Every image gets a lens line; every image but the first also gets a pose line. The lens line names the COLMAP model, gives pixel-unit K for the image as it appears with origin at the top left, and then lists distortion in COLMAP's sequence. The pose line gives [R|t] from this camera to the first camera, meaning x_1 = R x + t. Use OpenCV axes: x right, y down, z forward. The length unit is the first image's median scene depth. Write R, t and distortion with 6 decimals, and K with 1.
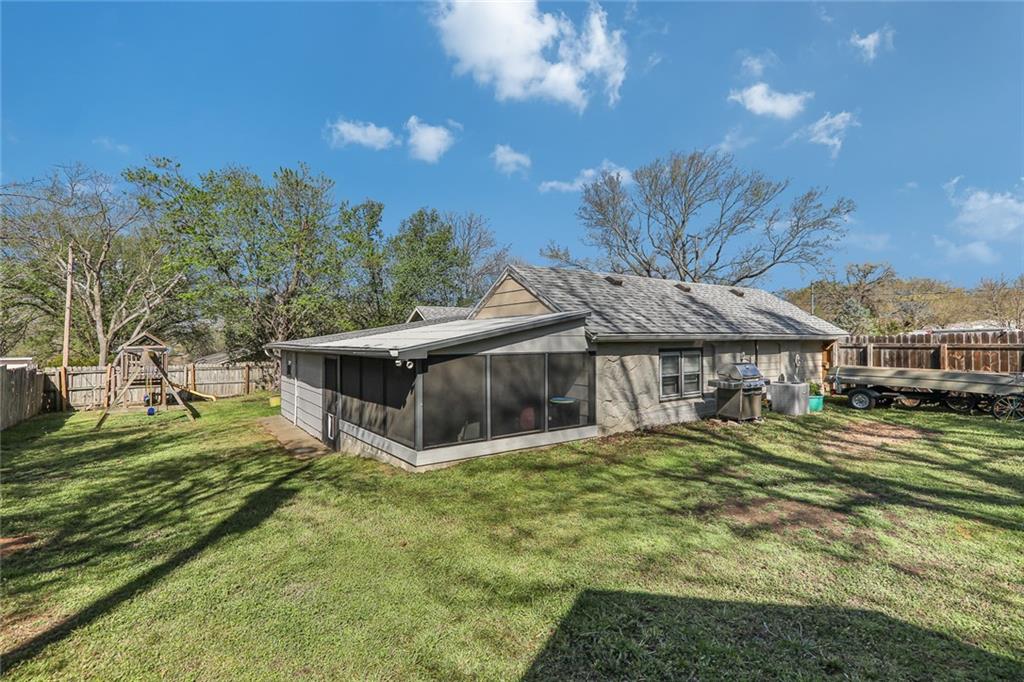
lens RADIAL K [[469.2, 0, 509.1], [0, 469.2, 340.3], [0, 0, 1]] dist [-0.000395, 0.000018]
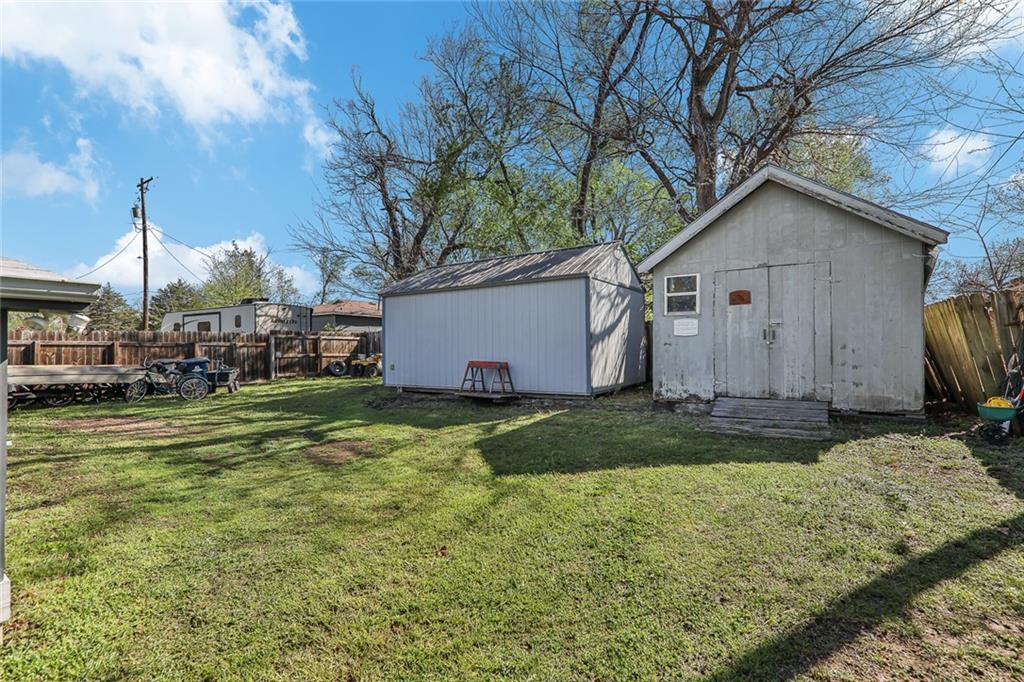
lens RADIAL K [[469.2, 0, 509.6], [0, 469.2, 346.2], [0, 0, 1]] dist [-0.000395, 0.000018]
pose [[-0.341602, 0.012199, 0.939765, -0.384535], [-0.000878, 0.999911, -0.013299, 0.034068], [-0.939844, -0.005369, -0.341561, 0.427483]]
